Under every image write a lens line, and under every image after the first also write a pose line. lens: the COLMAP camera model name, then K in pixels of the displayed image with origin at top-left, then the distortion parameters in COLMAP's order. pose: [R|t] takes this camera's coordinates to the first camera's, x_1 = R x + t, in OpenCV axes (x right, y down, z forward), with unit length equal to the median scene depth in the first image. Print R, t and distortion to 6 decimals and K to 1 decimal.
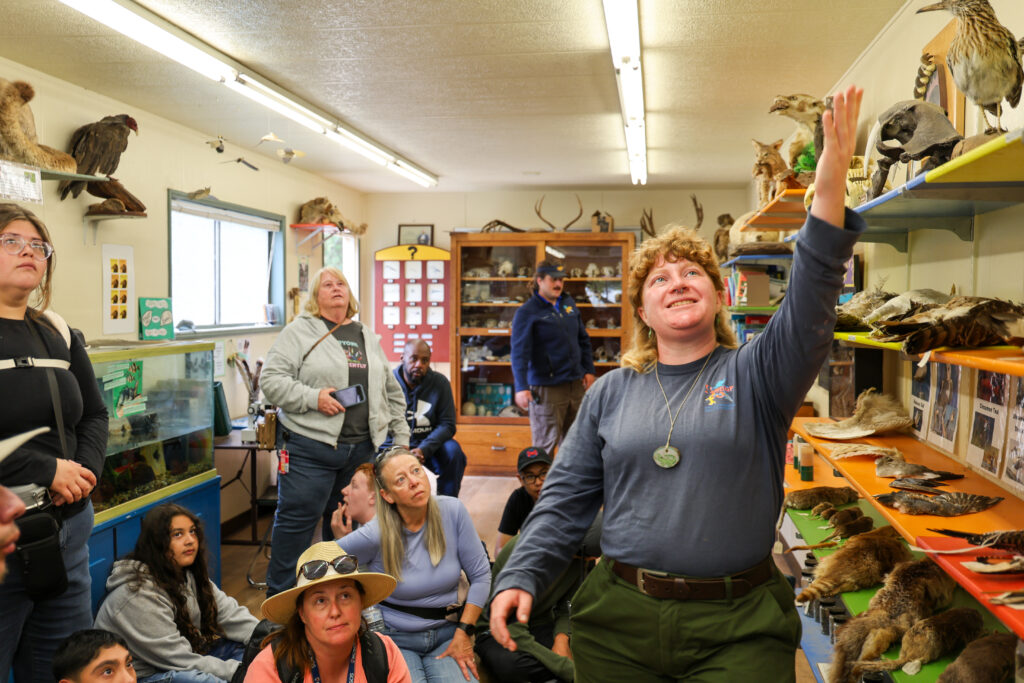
lens RADIAL K [[932.2, 0, 513.5], [0, 932.2, 340.4], [0, 0, 1]] dist [0.004905, 0.000000]
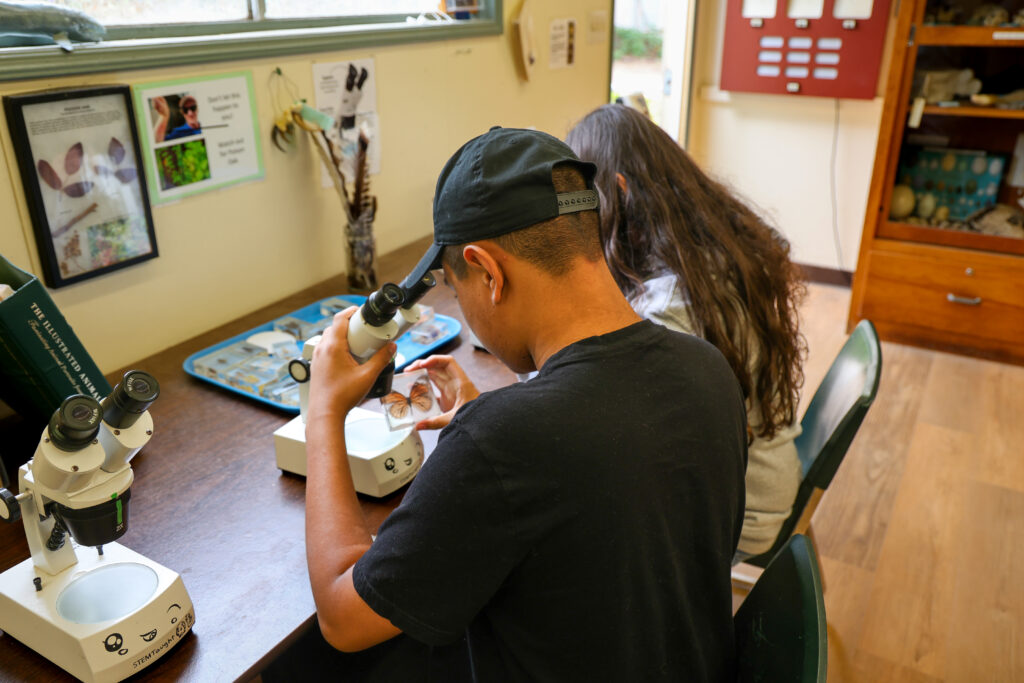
lens RADIAL K [[817.6, 0, 515.6], [0, 817.6, 343.8], [0, 0, 1]] dist [-0.004231, 0.009465]
pose [[0.925334, 0.142340, -0.351420, -0.075515], [-0.007681, 0.933703, 0.357965, -0.010117], [0.379075, -0.328538, 0.865081, 0.530487]]
